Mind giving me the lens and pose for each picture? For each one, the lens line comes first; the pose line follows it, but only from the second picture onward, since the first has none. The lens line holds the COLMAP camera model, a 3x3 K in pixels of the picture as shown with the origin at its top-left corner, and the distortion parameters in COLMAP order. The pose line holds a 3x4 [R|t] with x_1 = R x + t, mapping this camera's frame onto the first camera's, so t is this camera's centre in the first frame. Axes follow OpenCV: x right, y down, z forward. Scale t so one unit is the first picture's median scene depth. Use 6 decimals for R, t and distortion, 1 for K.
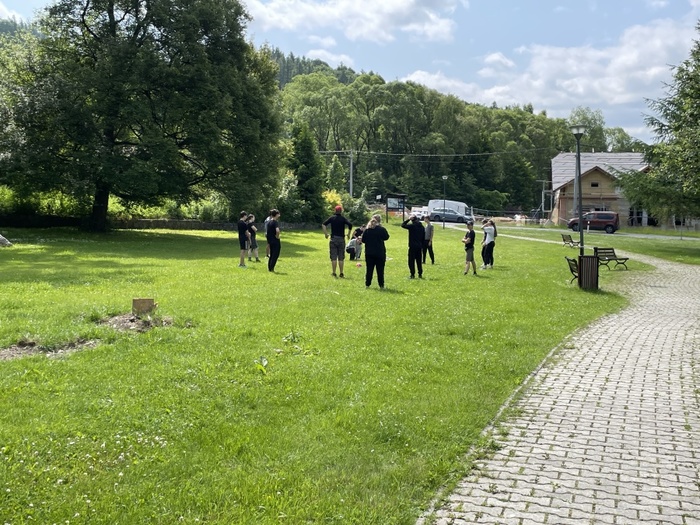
lens RADIAL K [[806.4, 0, 350.0], [0, 806.4, 262.5], [0, 0, 1]] dist [0.063799, 0.000916]
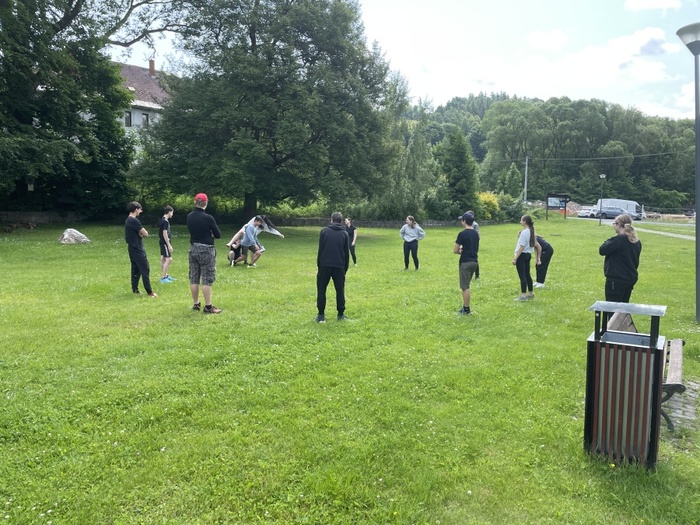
lens RADIAL K [[514.9, 0, 342.8], [0, 514.9, 262.9], [0, 0, 1]] dist [0.072585, -0.097493]
pose [[0.915128, 0.033571, -0.401764, 0.066813], [-0.019651, 0.999057, 0.038721, -0.010155], [0.402685, -0.027539, 0.914924, 0.192869]]
